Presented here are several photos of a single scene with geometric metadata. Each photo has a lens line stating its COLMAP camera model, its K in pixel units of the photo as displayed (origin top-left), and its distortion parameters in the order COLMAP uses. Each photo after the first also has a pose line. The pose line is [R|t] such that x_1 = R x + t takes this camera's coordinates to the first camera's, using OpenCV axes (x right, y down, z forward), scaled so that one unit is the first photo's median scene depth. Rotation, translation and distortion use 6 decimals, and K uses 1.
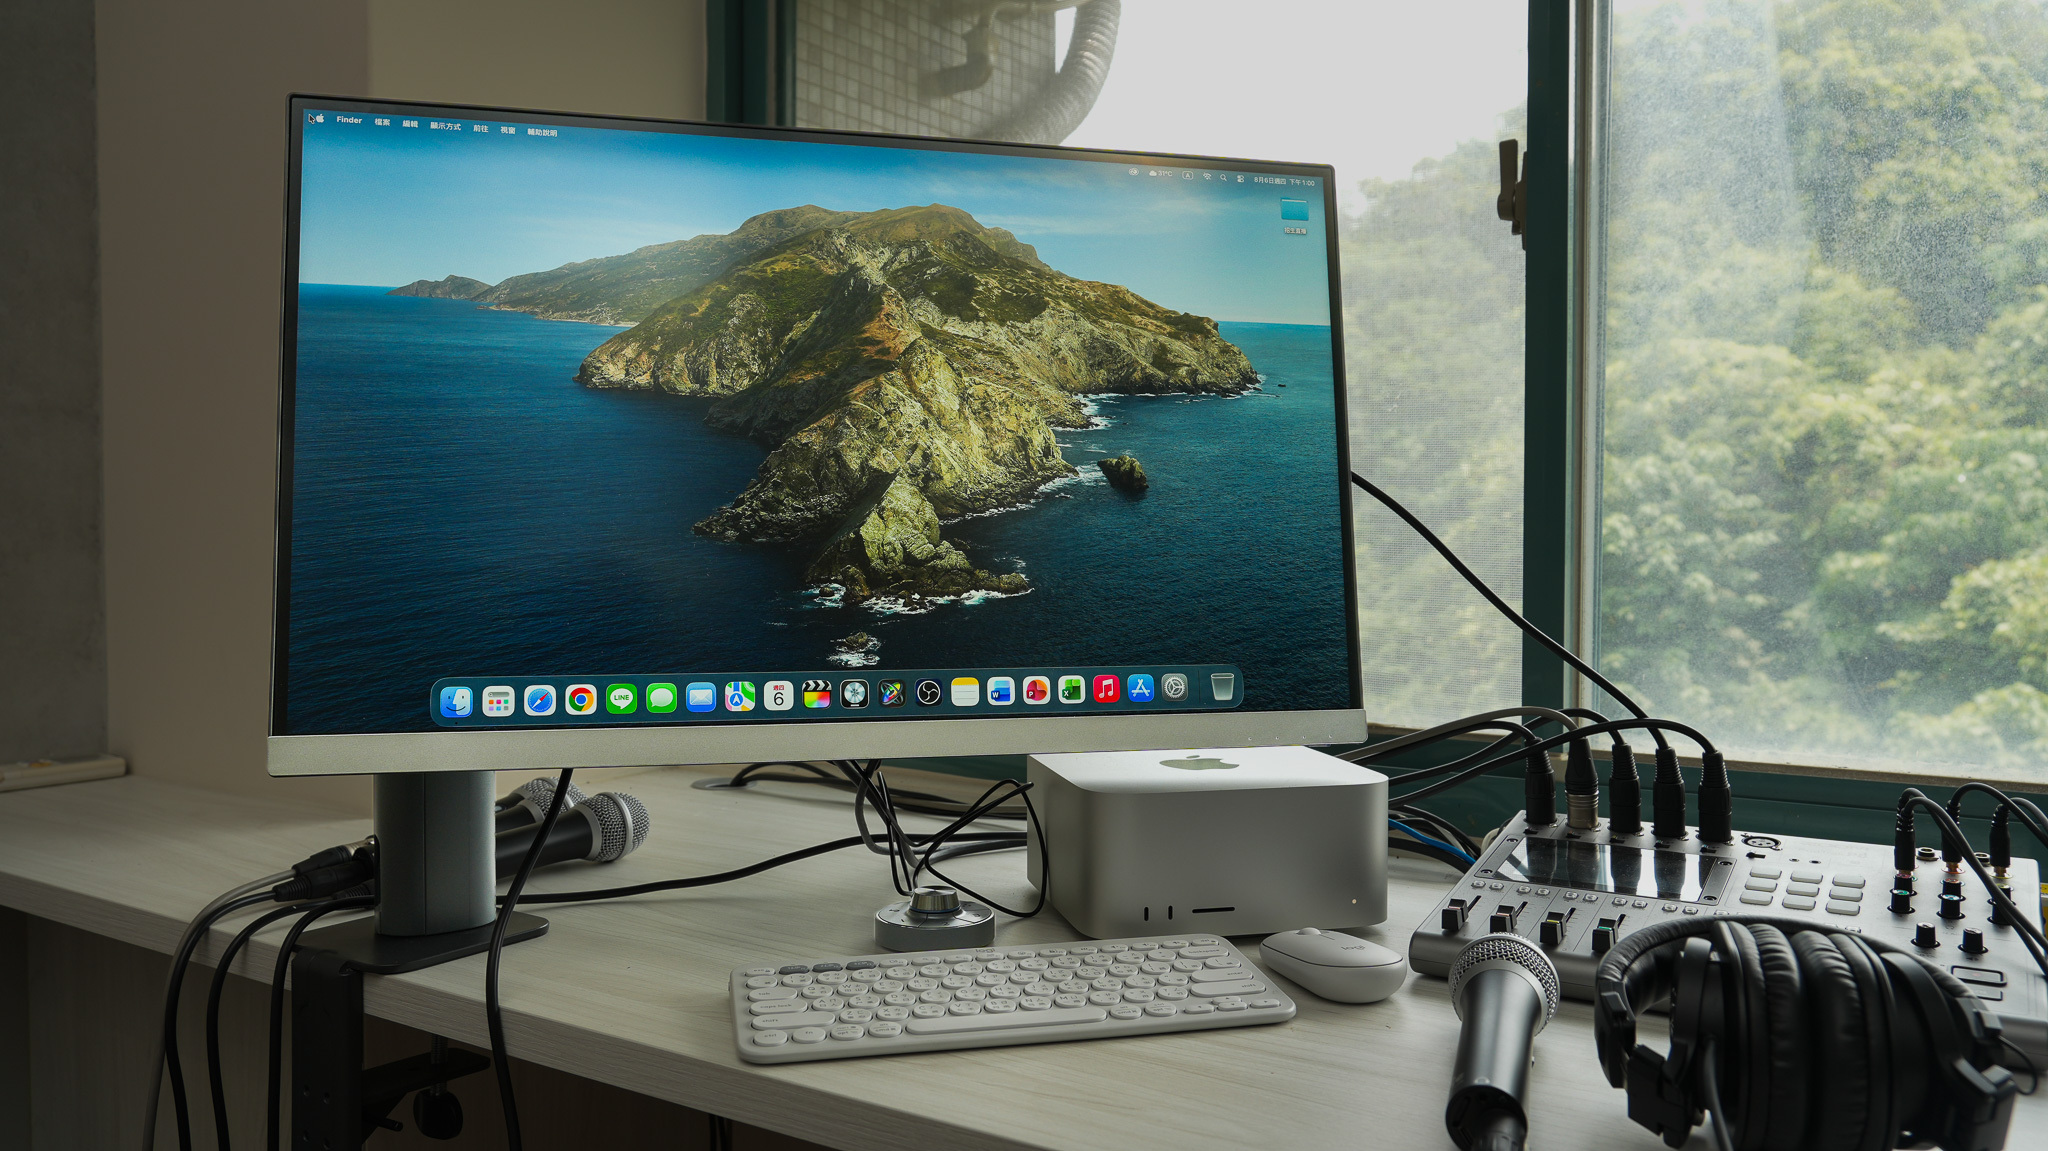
lens RADIAL K [[1471.7, 0, 1024.0], [0, 1471.7, 575.5], [0, 0, 1]] dist [0.005254, 0.002437]
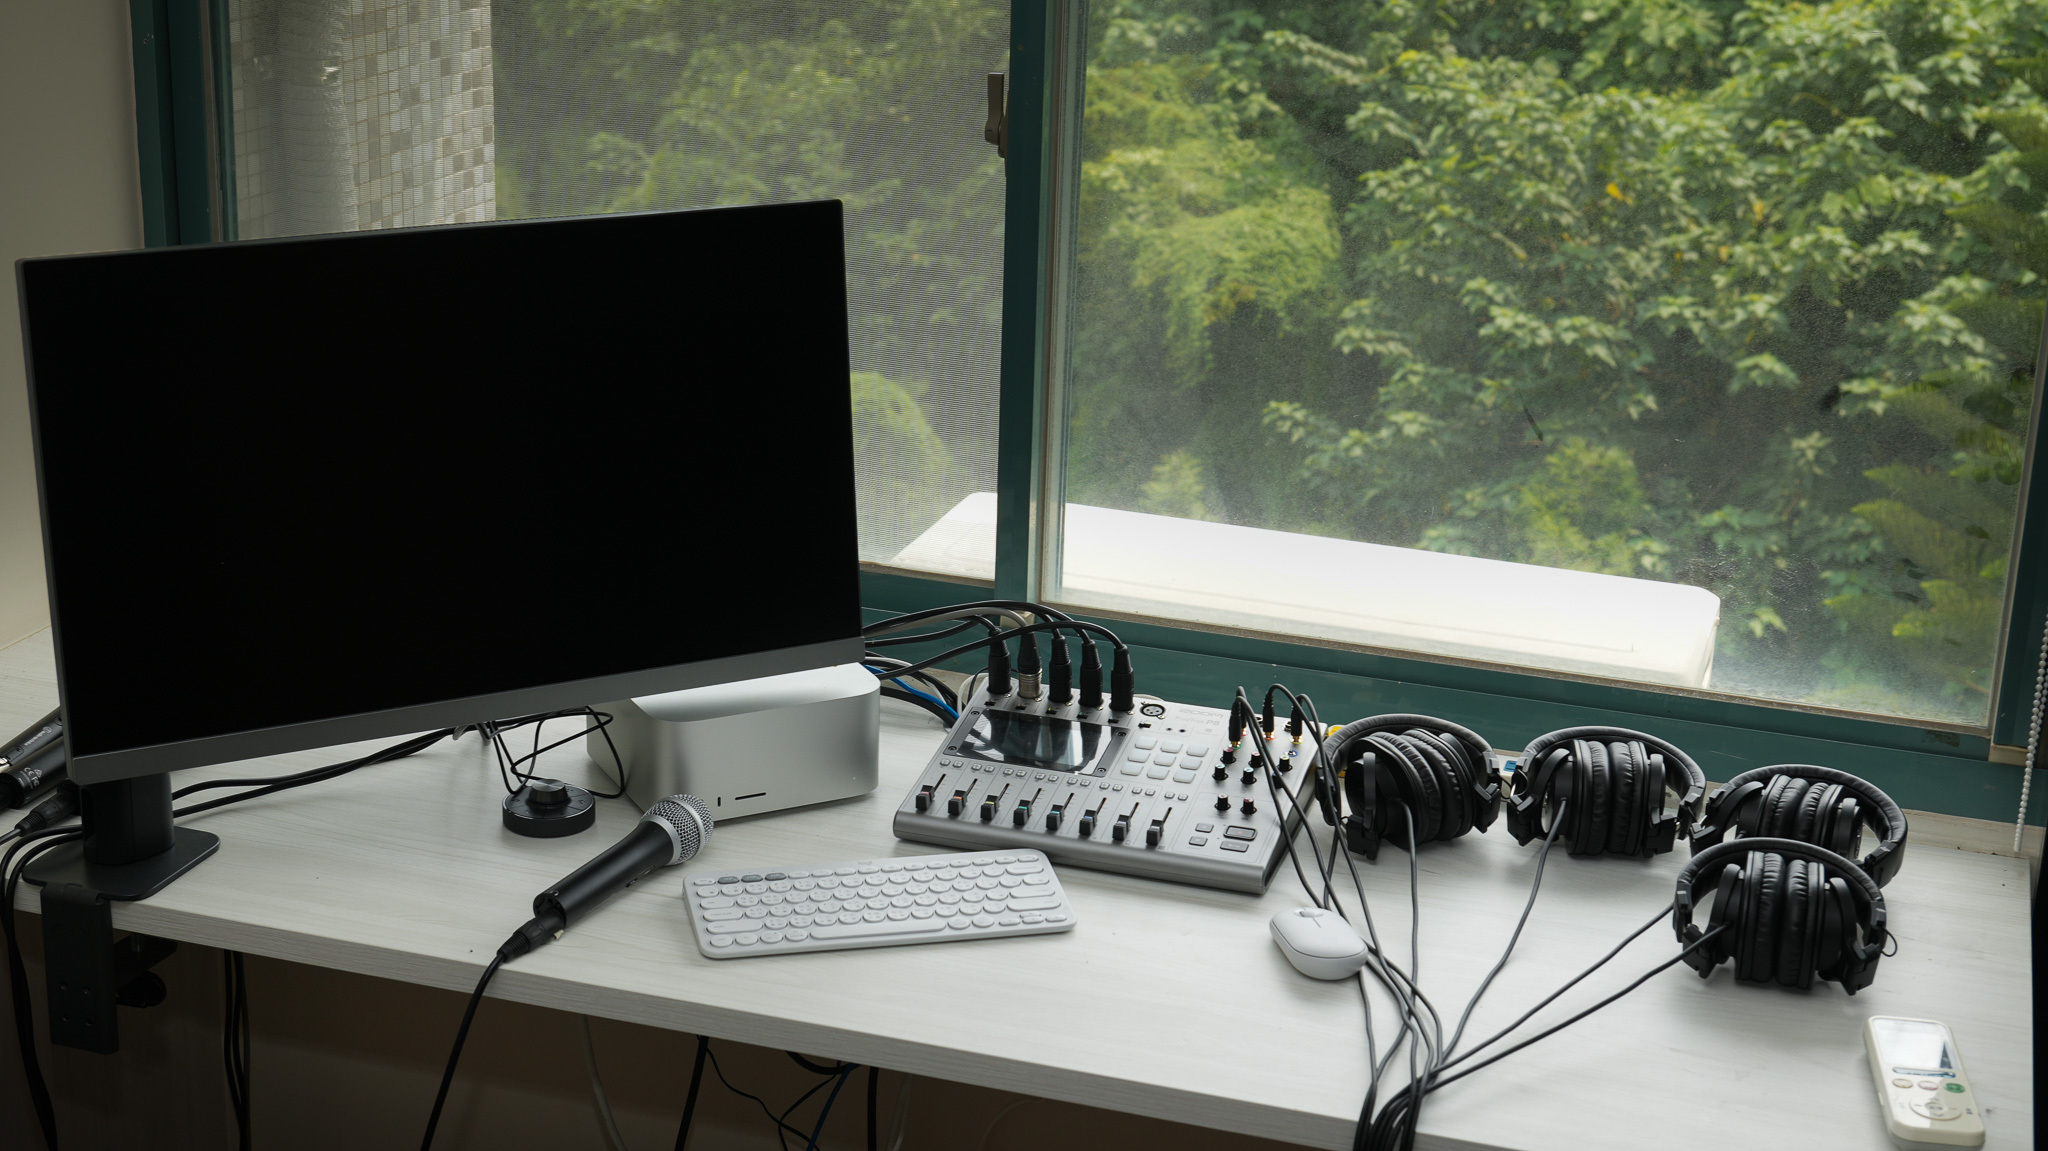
lens RADIAL K [[2942.5, 0, 1024.0], [0, 2942.5, 575.5], [0, 0, 1]] dist [-0.014553, -0.030001]
pose [[0.959522, -0.055954, 0.276020, -0.272170], [-0.028011, 0.956245, 0.291223, -0.574337], [-0.280238, -0.287167, 0.915970, -1.104316]]
